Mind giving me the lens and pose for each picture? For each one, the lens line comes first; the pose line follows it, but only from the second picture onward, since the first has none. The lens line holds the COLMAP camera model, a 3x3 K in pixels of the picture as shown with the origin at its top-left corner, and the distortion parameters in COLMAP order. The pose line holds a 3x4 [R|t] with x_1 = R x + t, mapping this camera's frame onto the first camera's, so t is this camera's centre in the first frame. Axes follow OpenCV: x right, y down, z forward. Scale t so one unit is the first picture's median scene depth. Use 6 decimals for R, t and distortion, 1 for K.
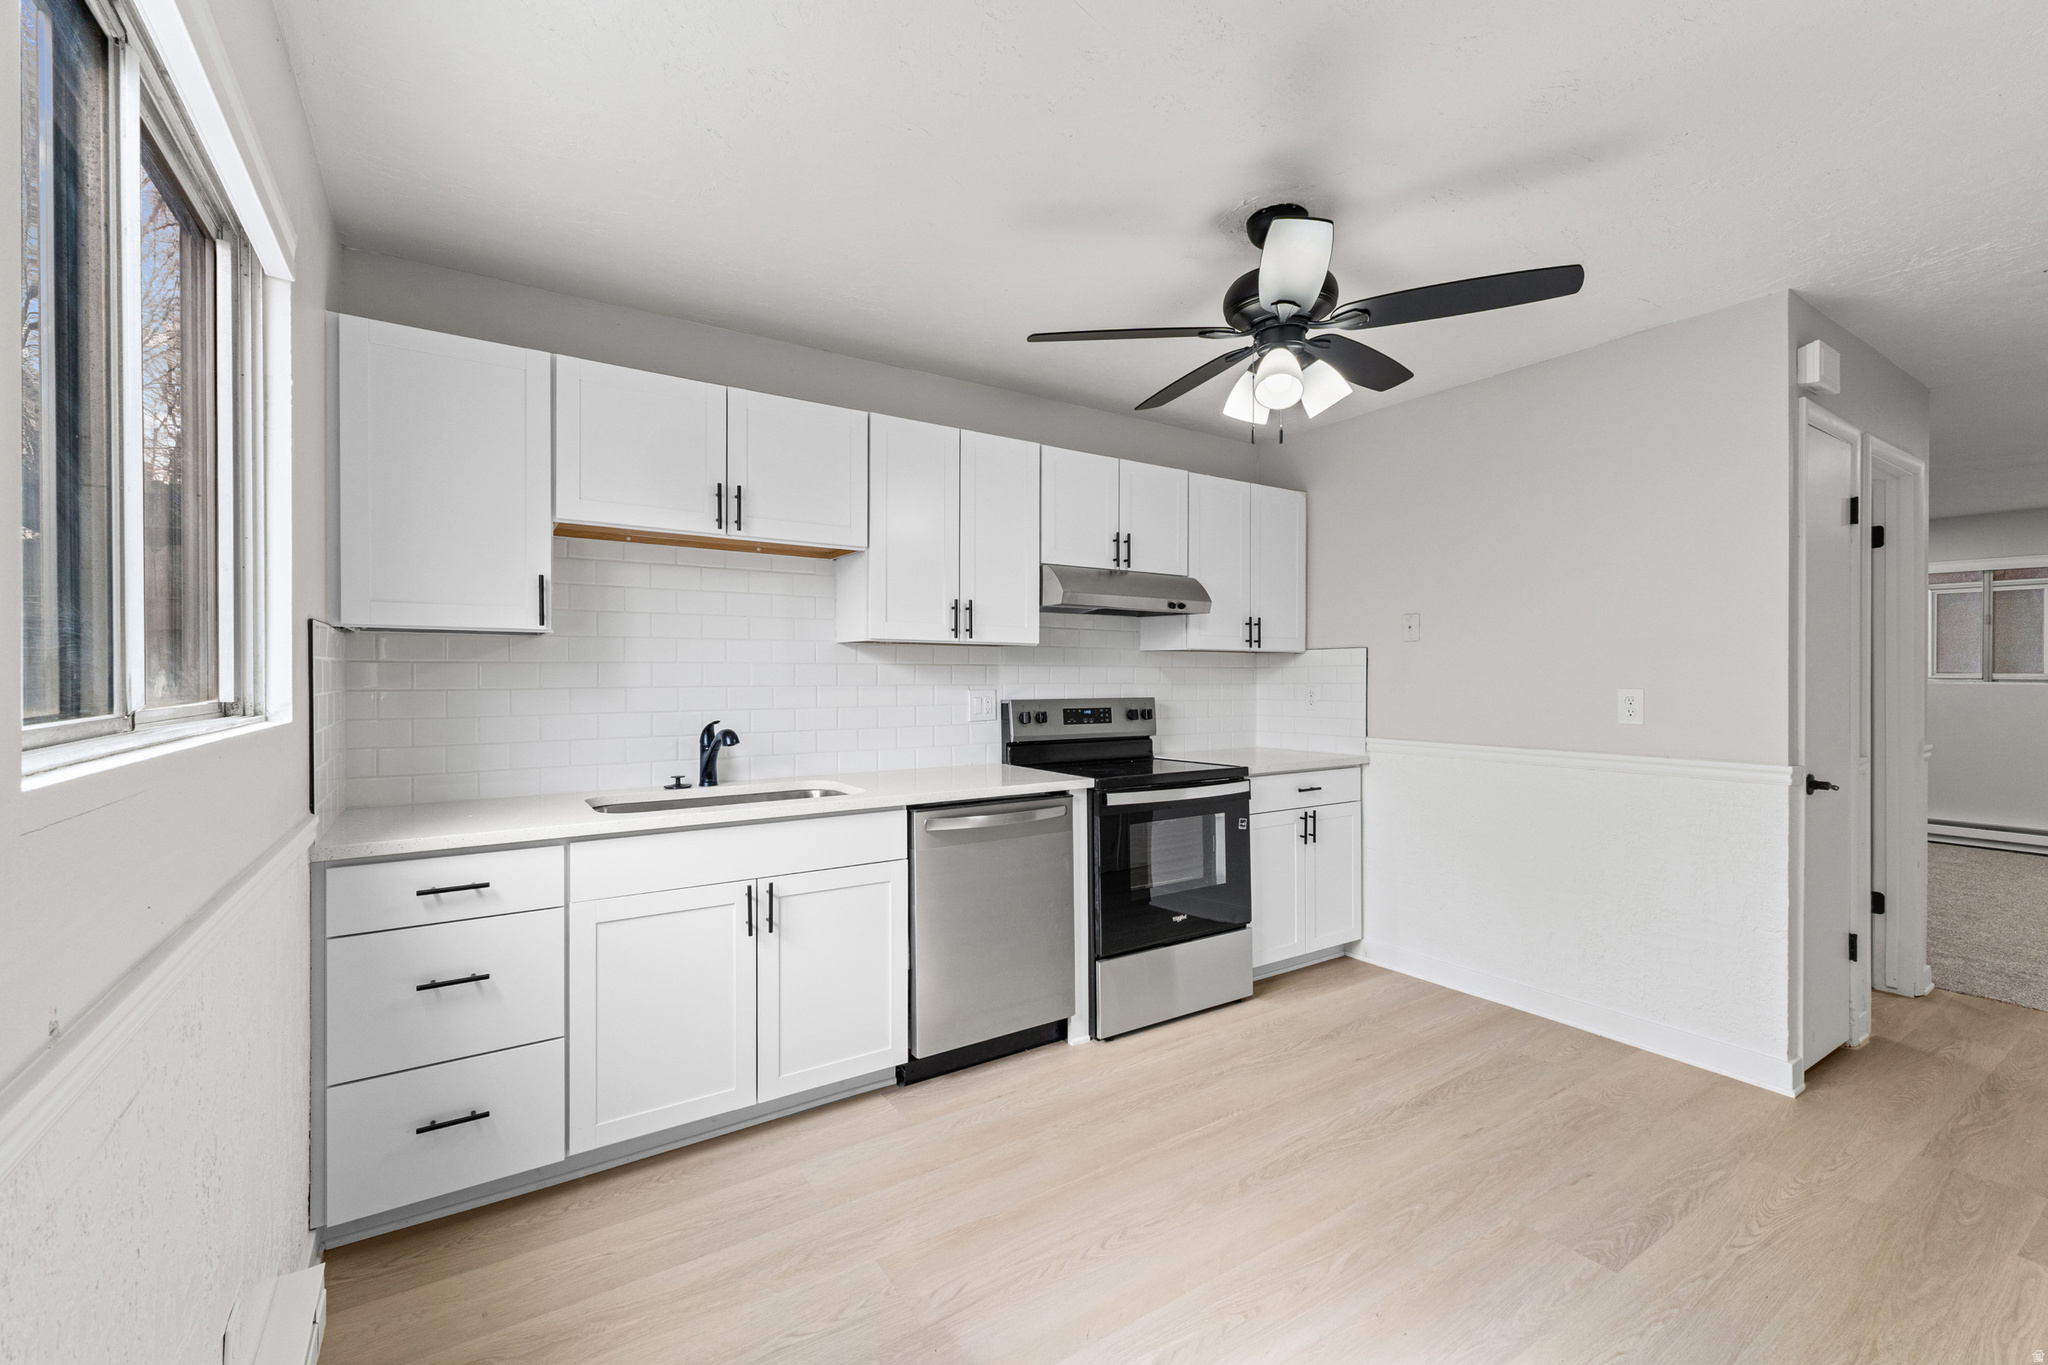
lens RADIAL K [[874.1, 0, 1018.0], [0, 874.1, 679.7], [0, 0, 1]] dist [0.006955, -0.000054]
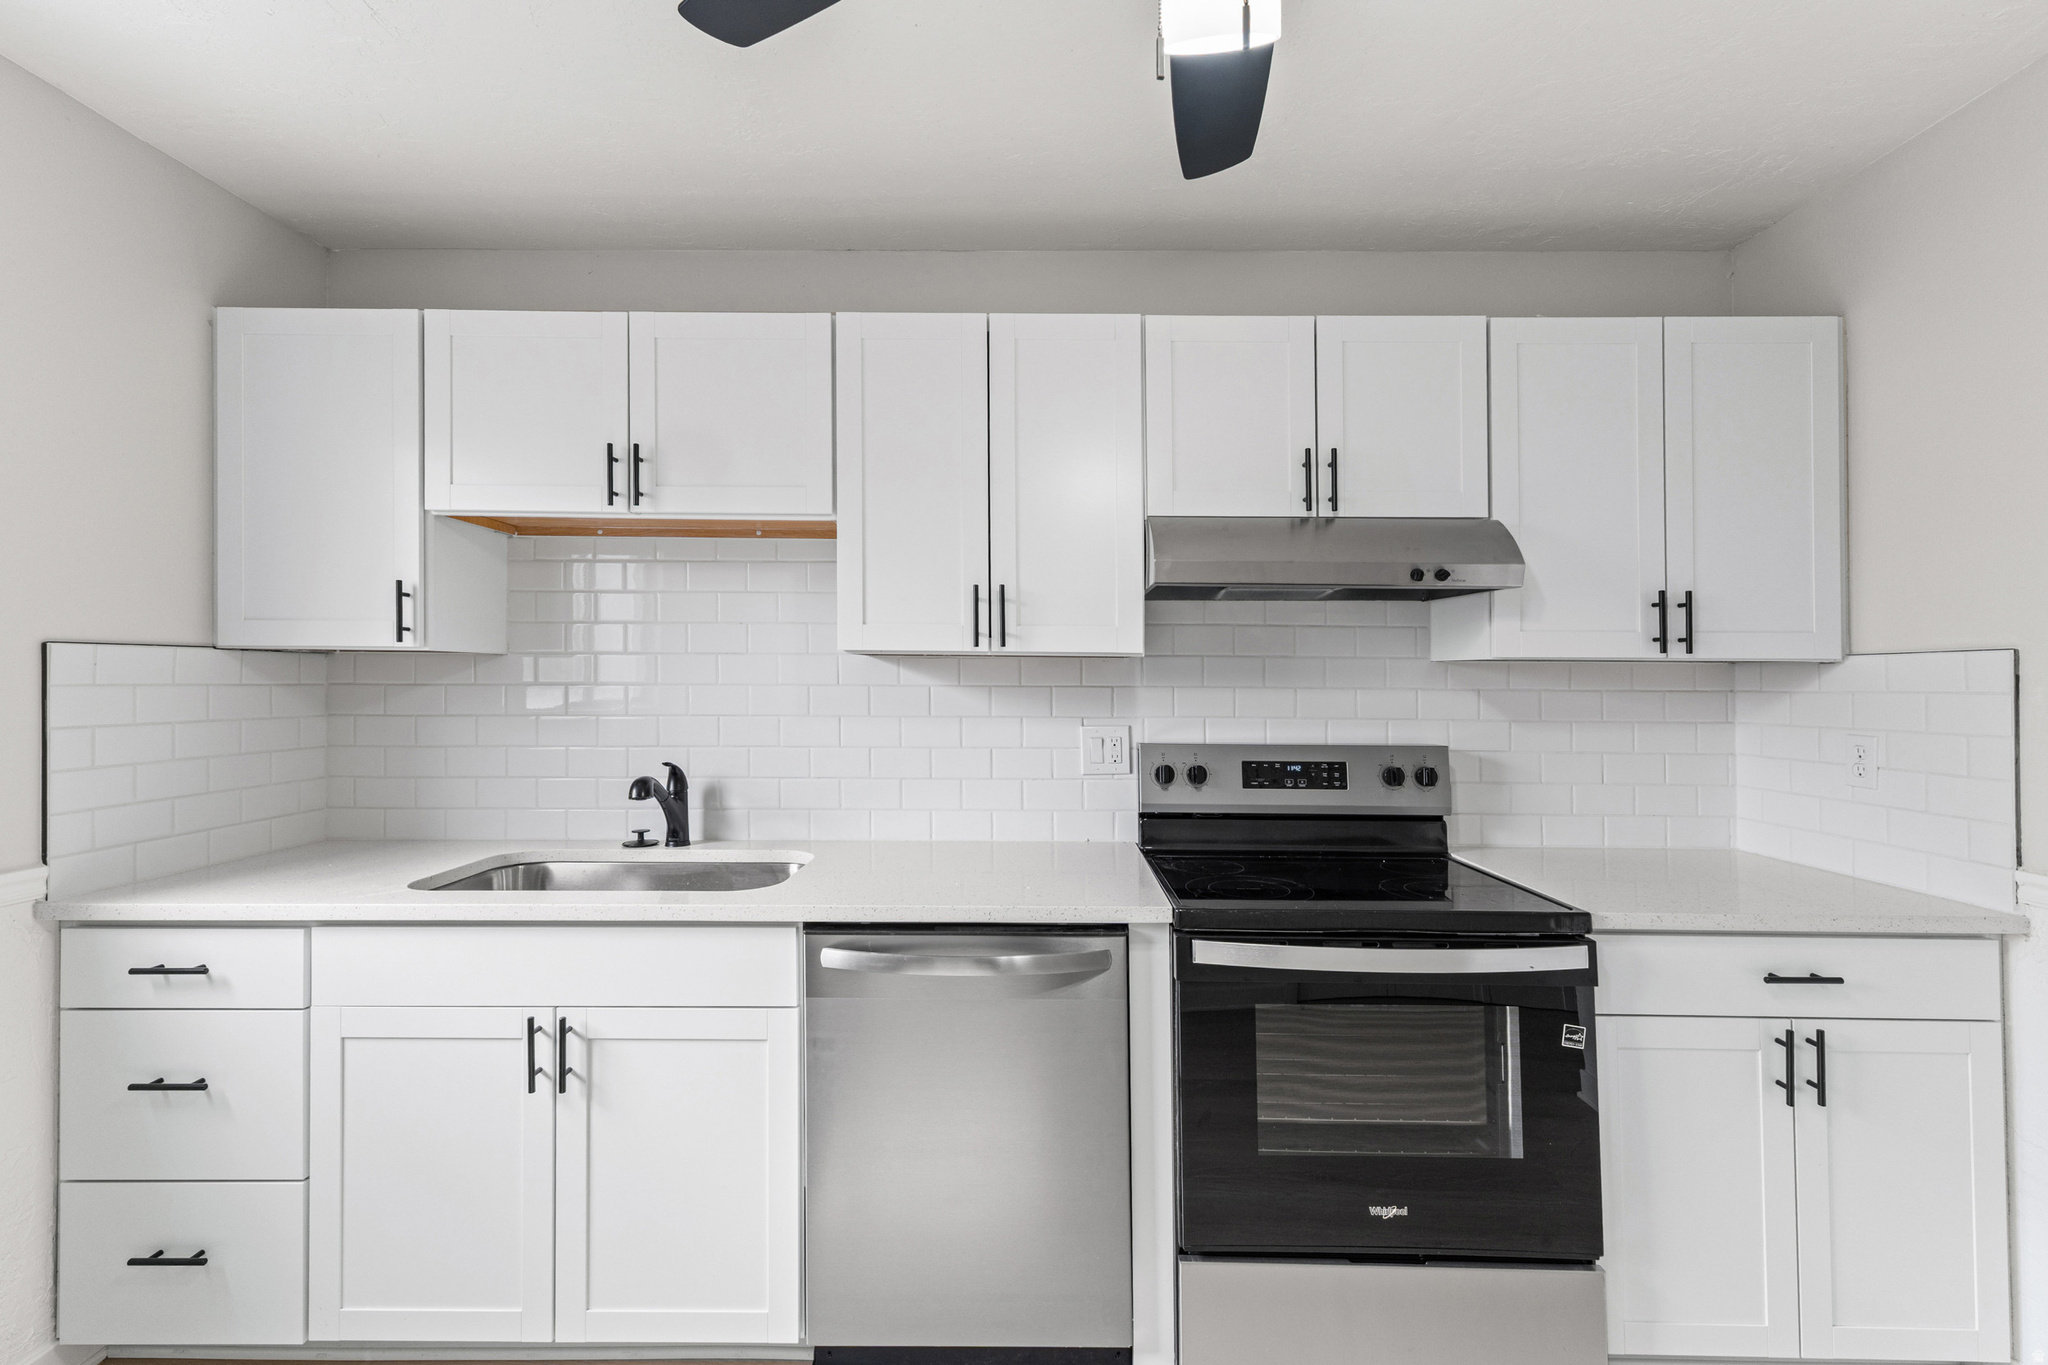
lens RADIAL K [[874.1, 0, 1029.5], [0, 874.1, 670.1], [0, 0, 1]] dist [0.006955, -0.000054]
pose [[0.829584, -0.002325, -0.558377, 0.273028], [-0.007668, 0.999850, -0.015555, -0.018946], [0.558329, 0.017186, 0.829442, 0.443602]]
